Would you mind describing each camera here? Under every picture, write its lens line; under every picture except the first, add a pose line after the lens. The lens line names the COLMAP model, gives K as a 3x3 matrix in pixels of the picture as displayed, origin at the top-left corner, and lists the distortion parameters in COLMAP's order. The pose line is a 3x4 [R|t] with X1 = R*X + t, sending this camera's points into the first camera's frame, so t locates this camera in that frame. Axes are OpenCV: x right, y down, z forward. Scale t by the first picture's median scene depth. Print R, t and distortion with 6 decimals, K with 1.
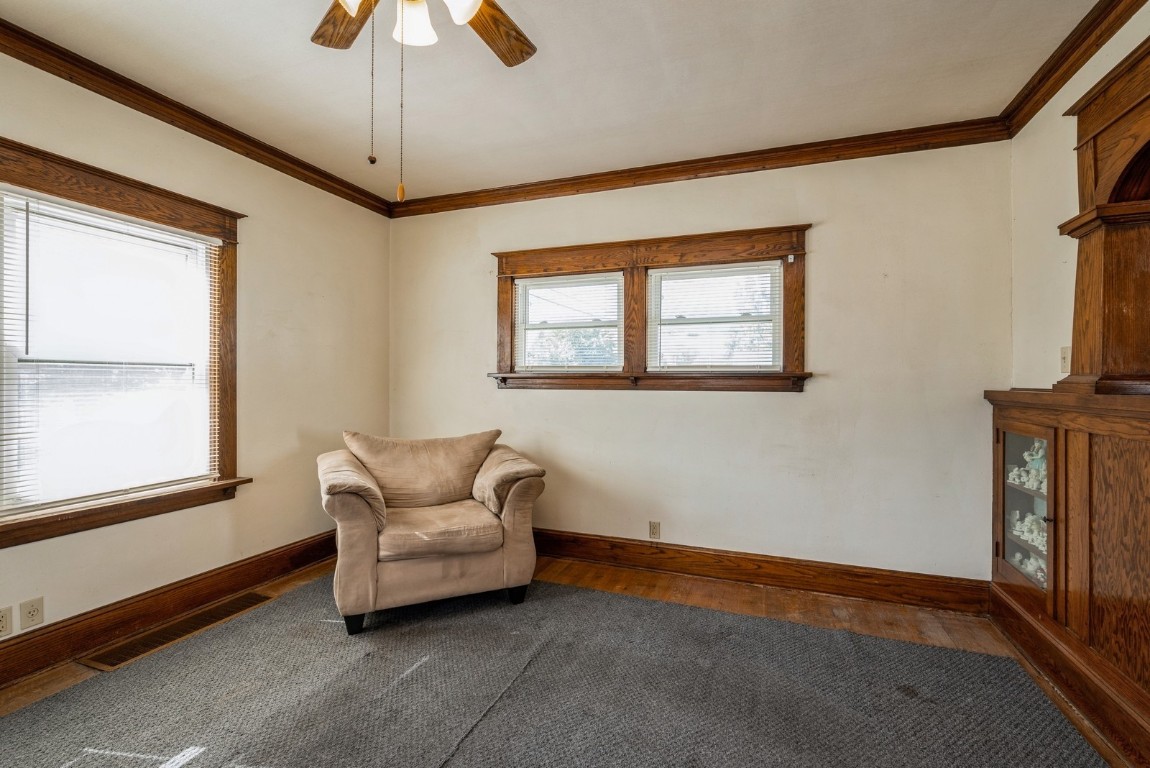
lens RADIAL K [[510.4, 0, 574.4], [0, 510.4, 384.4], [0, 0, 1]] dist [0.002554, 0.000074]
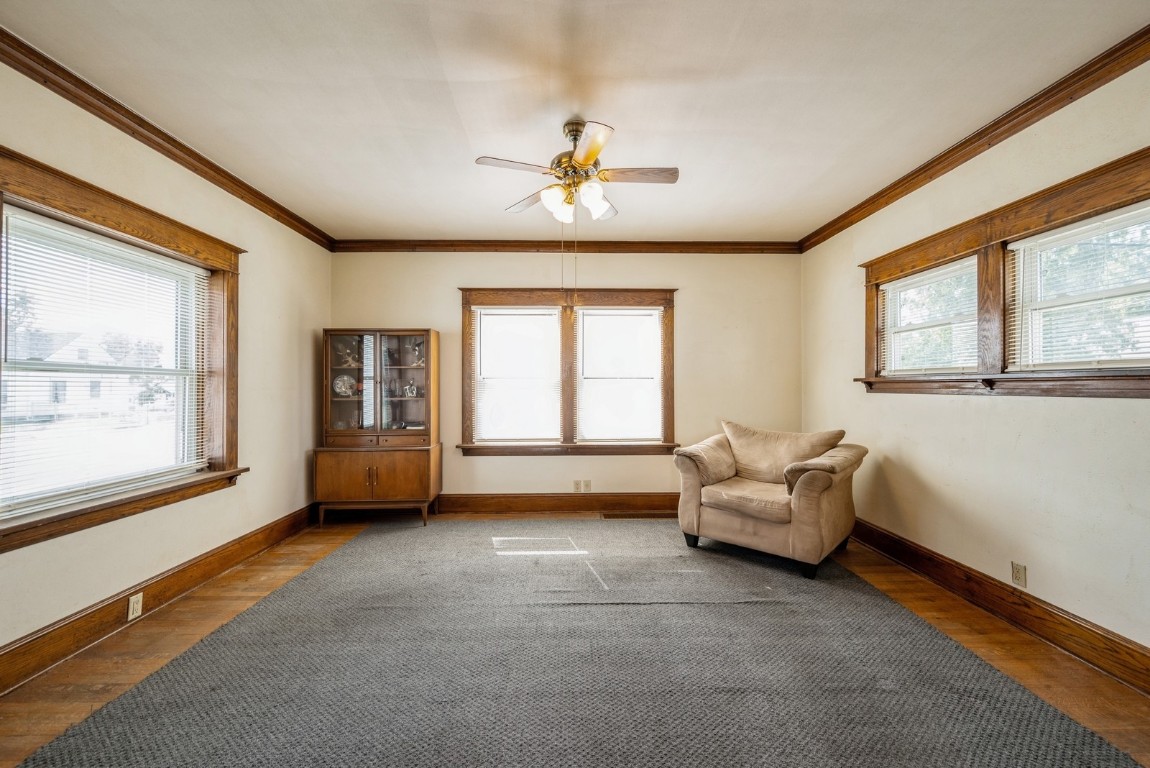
lens RADIAL K [[453.6, 0, 570.8], [0, 453.6, 385.5], [0, 0, 1]] dist [0.000070, -0.000161]
pose [[0.366681, -0.007237, -0.930319, 0.630695], [0.000519, 0.999971, -0.007574, 0.000872], [0.930347, 0.002294, 0.366674, 0.120054]]
